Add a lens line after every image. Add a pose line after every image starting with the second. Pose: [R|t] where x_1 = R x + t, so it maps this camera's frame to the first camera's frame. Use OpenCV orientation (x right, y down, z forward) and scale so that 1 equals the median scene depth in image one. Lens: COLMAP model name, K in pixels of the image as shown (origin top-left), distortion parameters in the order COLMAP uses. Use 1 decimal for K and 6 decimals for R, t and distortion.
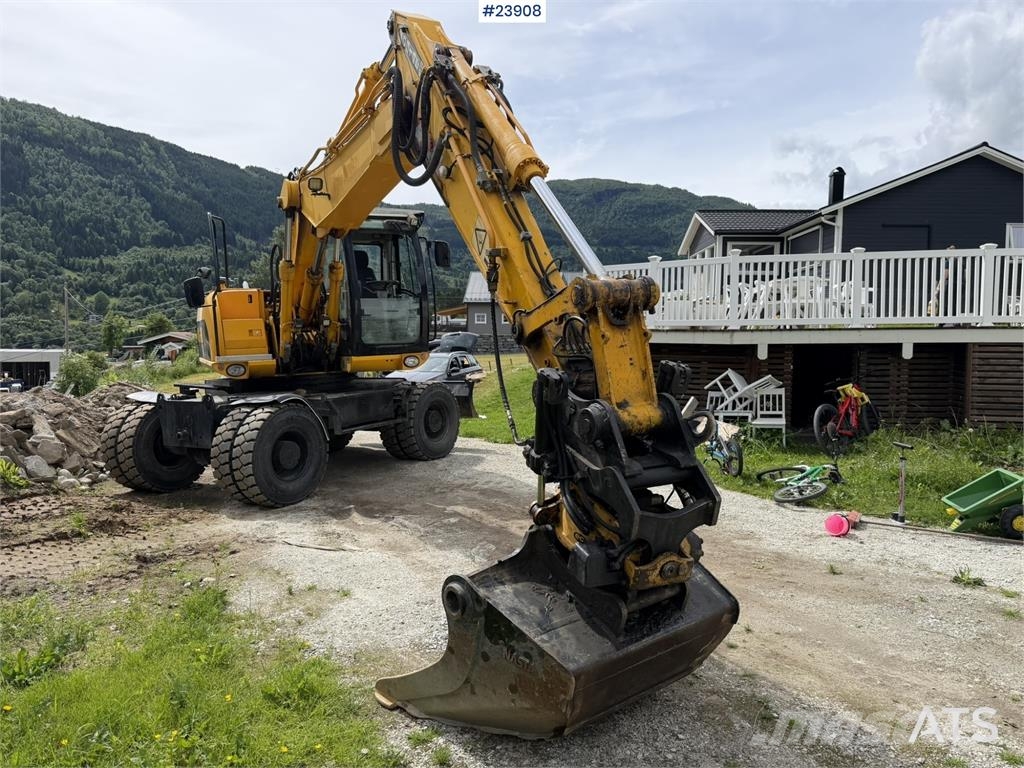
lens RADIAL K [[736.2, 0, 501.1], [0, 736.2, 379.9], [0, 0, 1]] dist [0.040111, -0.056072]
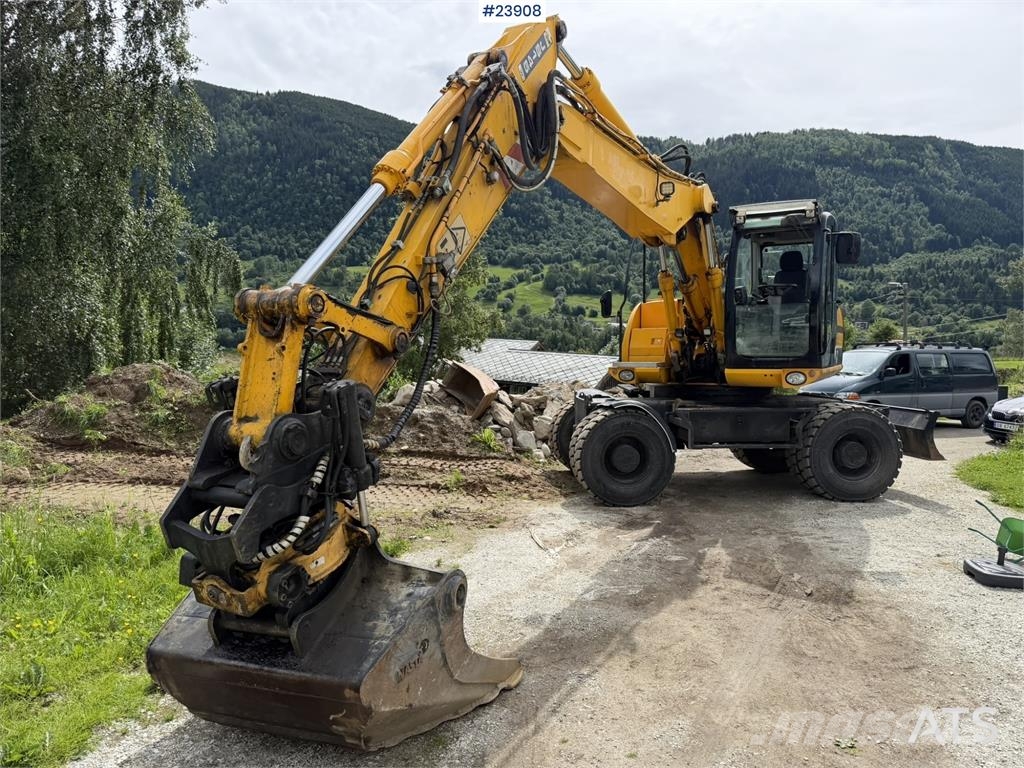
lens RADIAL K [[722.7, 0, 515.7], [0, 722.7, 388.7], [0, 0, 1]] dist [0.064688, -0.083265]
pose [[0.575762, 0.080100, -0.813684, 0.360888], [-0.076942, 0.996081, 0.043611, -0.023736], [0.813989, 0.037496, 0.579669, 0.229154]]
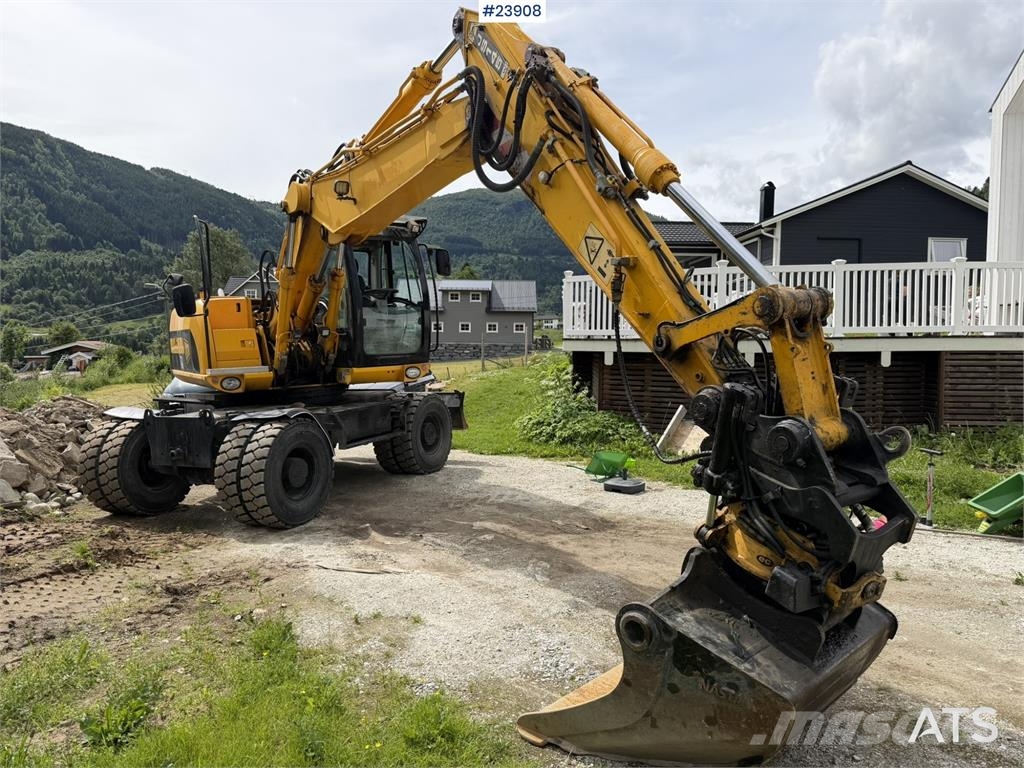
lens RADIAL K [[734.8, 0, 499.2], [0, 734.8, 385.8], [0, 0, 1]] dist [0.040972, -0.050358]
pose [[0.993970, -0.009069, 0.109277, -0.107846], [0.009367, 0.999954, -0.002213, -0.004323], [-0.109251, 0.003224, 0.994009, 0.025268]]
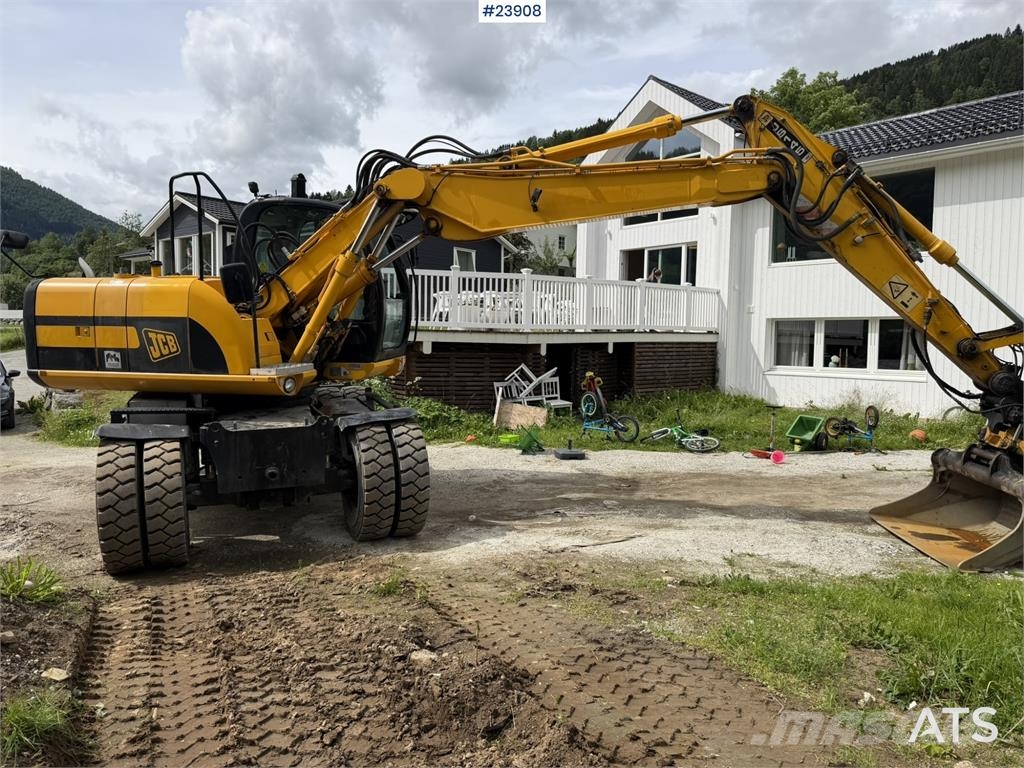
lens RADIAL K [[741.8, 0, 512.0], [0, 741.8, 384.0], [0, 0, 1]] dist [0.109825, -0.166030]
pose [[0.585424, -0.052722, 0.809011, -0.768566], [0.033120, 0.998605, 0.041111, -0.034694], [-0.810050, 0.002727, 0.586354, 0.302523]]
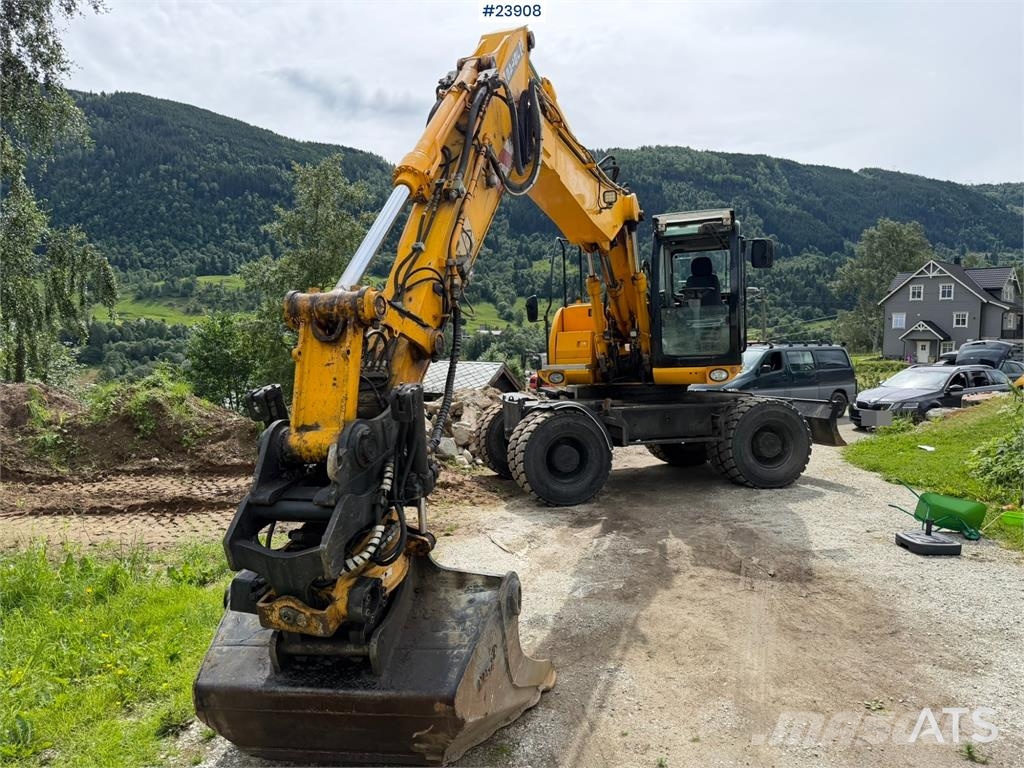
lens RADIAL K [[718.6, 0, 510.0], [0, 718.6, 378.5], [0, 0, 1]] dist [0.098949, -0.152891]
pose [[0.709713, 0.038259, -0.703451, 0.308800], [-0.046355, 0.998896, 0.007560, -0.014760], [0.702964, 0.027243, 0.710704, 0.166945]]
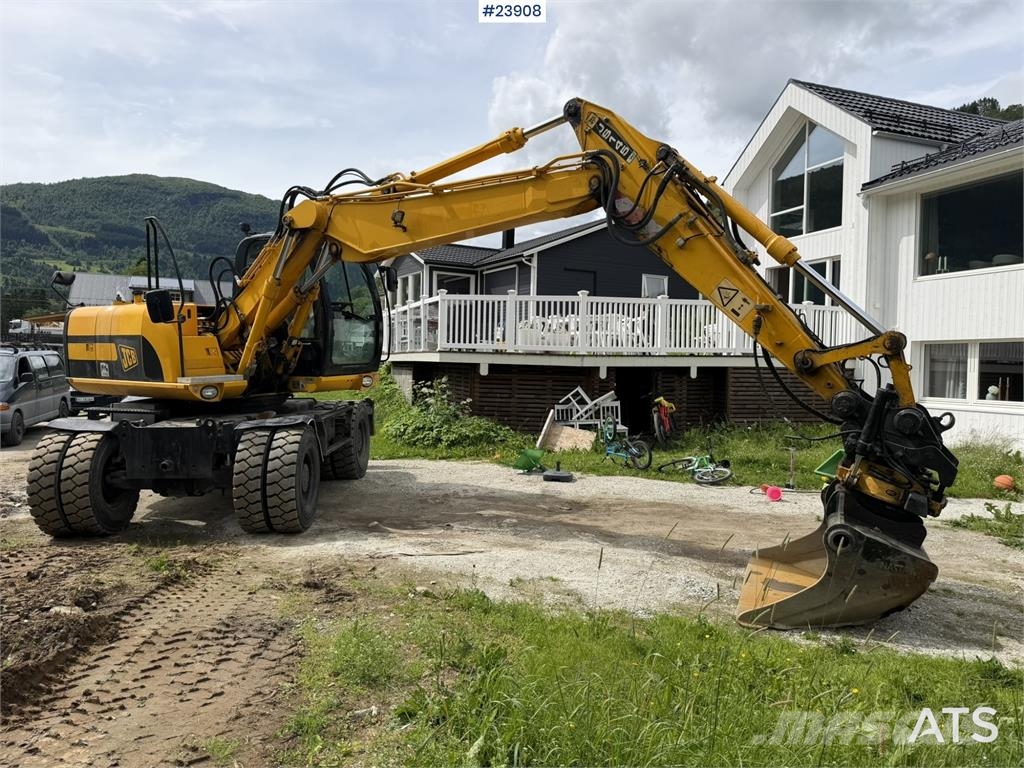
lens RADIAL K [[741.8, 0, 512.0], [0, 741.8, 384.0], [0, 0, 1]] dist [0.109825, -0.166030]
pose [[0.850076, -0.005844, 0.526627, -0.469968], [0.014690, 0.999812, -0.012619, -0.005072], [-0.526455, 0.018463, 0.850003, 0.006381]]
